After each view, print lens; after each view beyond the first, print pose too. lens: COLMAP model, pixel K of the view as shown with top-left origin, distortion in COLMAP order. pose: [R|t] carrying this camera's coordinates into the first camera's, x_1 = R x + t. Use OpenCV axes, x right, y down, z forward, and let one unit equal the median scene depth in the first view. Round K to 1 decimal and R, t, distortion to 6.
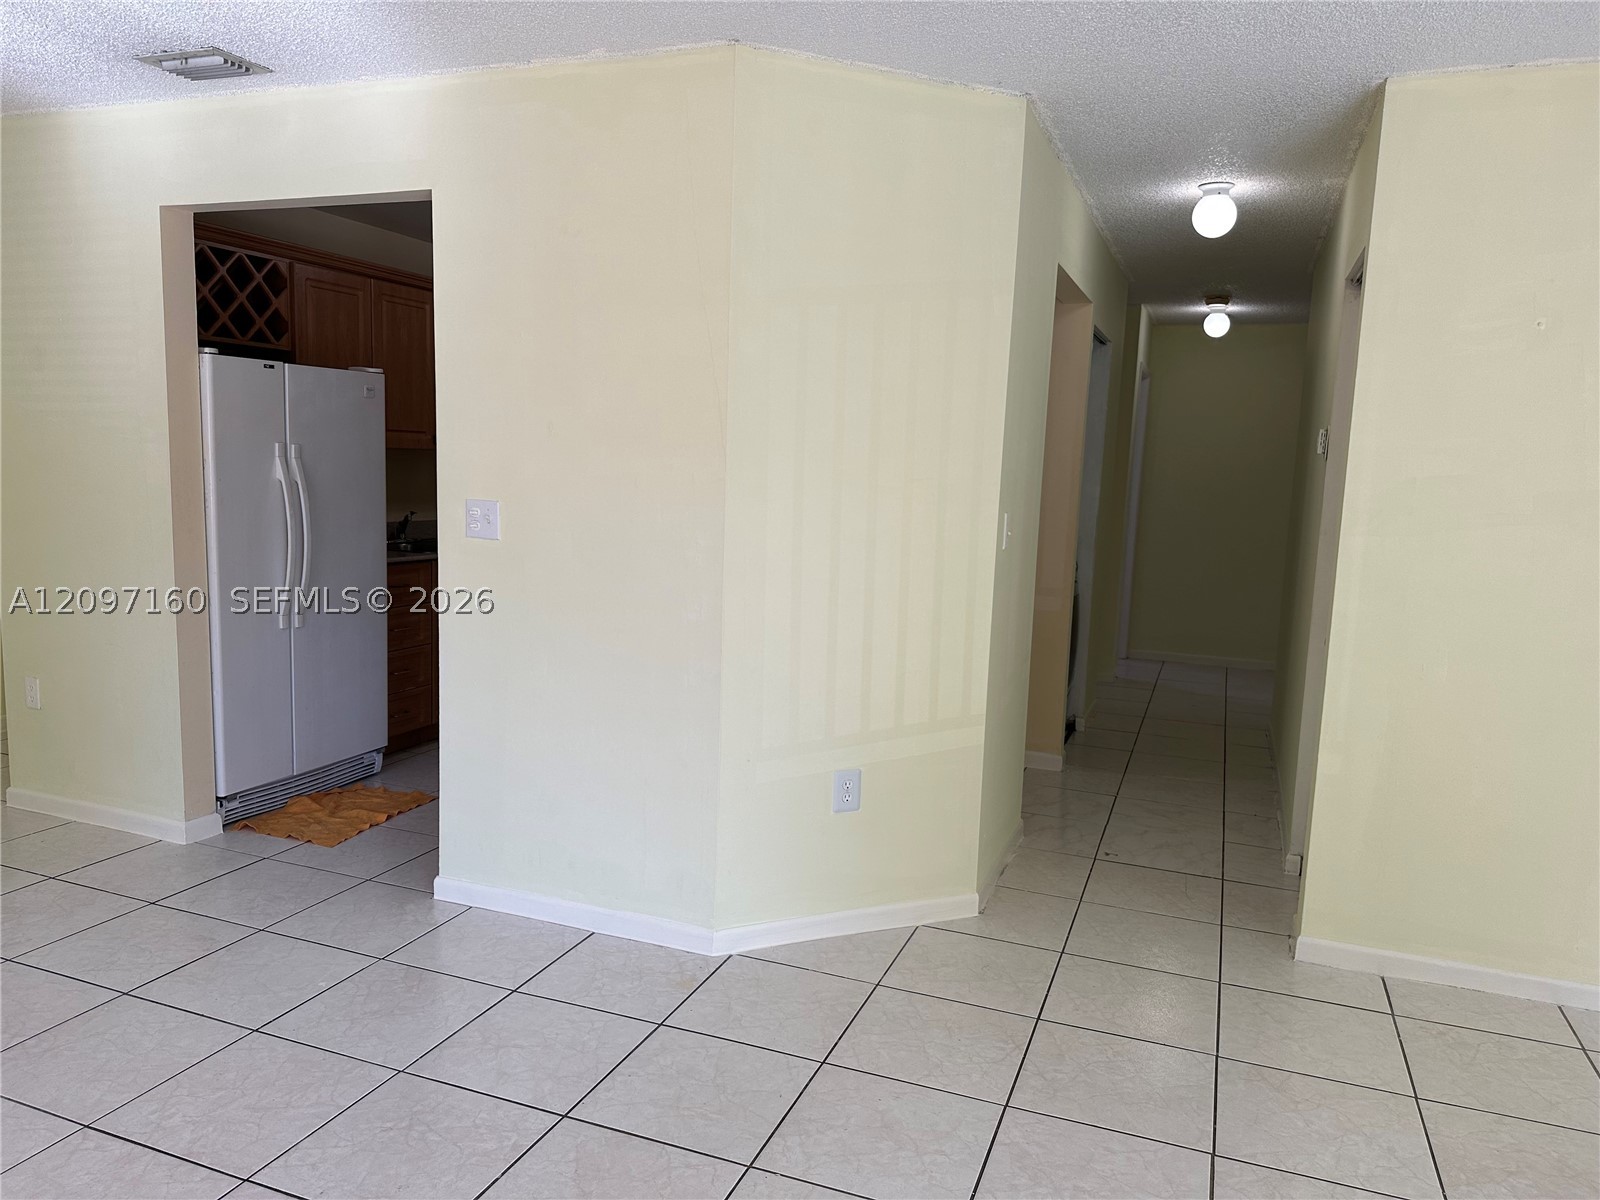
lens RADIAL K [[1119.8, 0, 800.0], [0, 1119.8, 600.0], [0, 0, 1]] dist [0.083575, -0.109929]
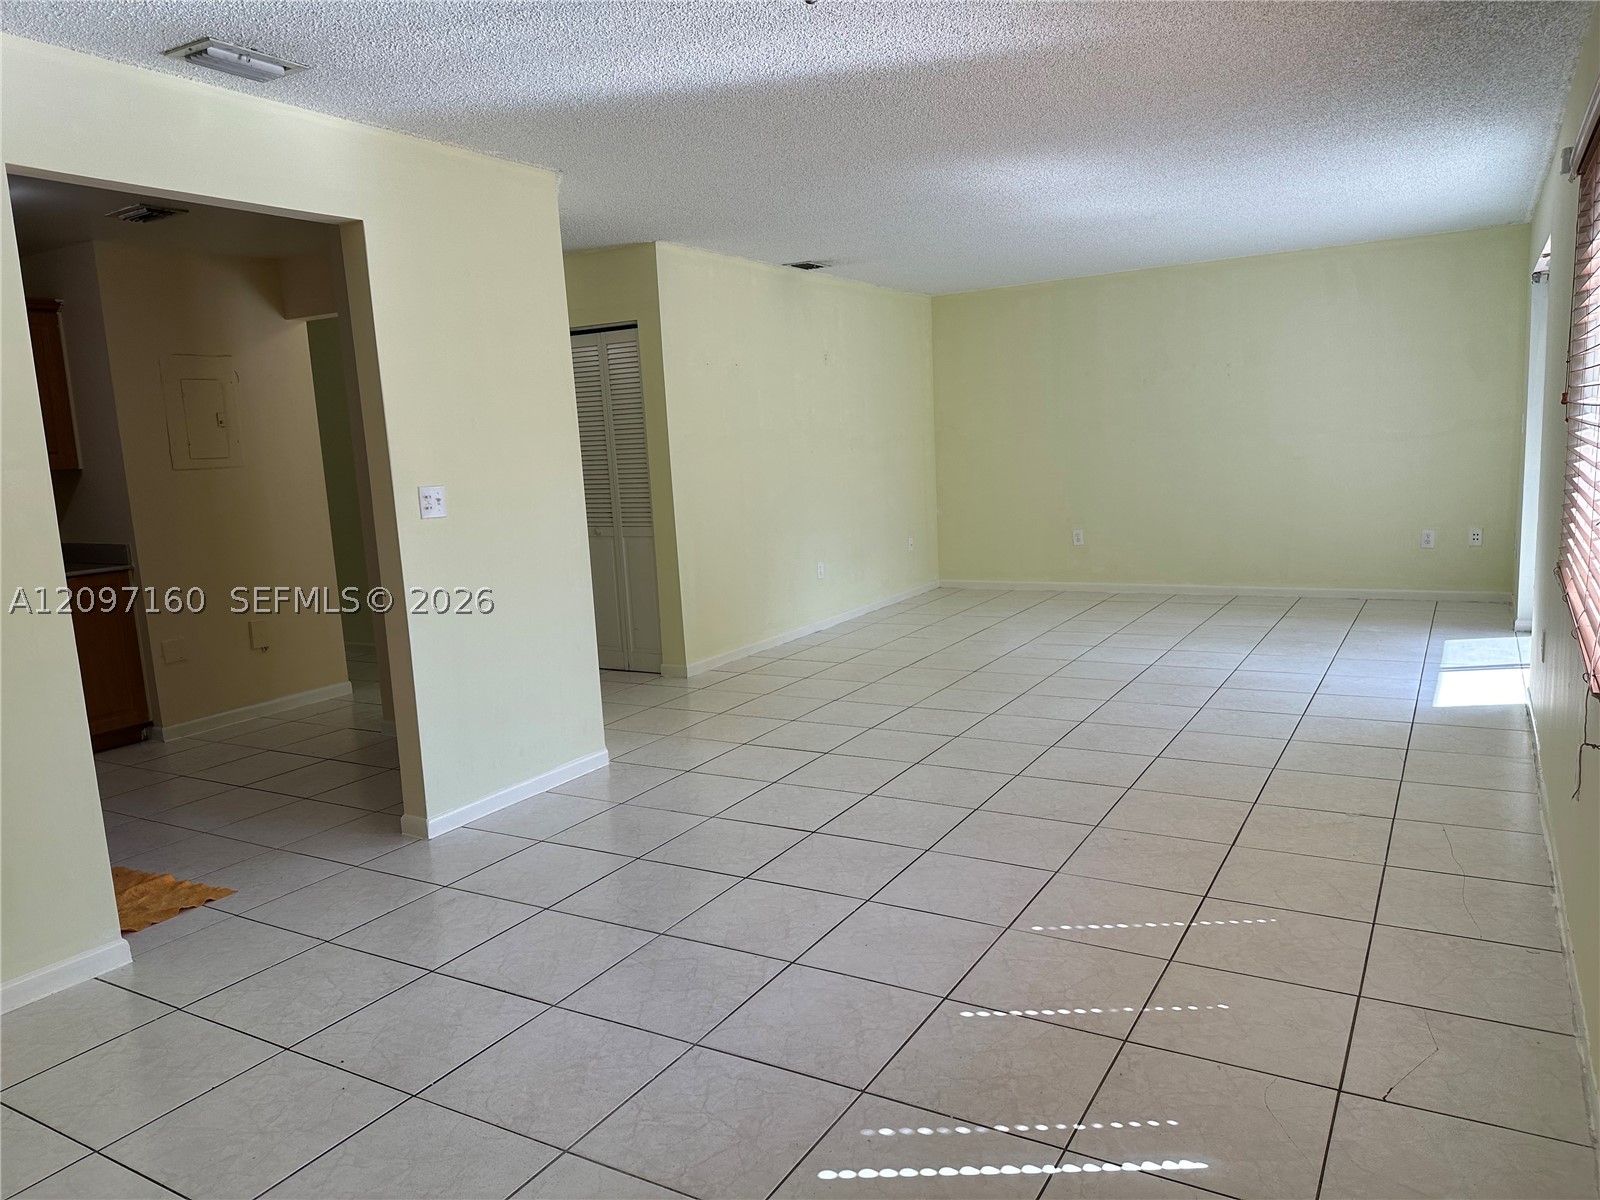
lens RADIAL K [[1119.8, 0, 800.0], [0, 1119.8, 600.0], [0, 0, 1]] dist [0.083575, -0.109929]
pose [[0.150754, -0.181033, 0.971854, -1.150085], [0.173533, 0.972671, 0.154267, -0.073956], [-0.973221, 0.145393, 0.178049, 0.336878]]
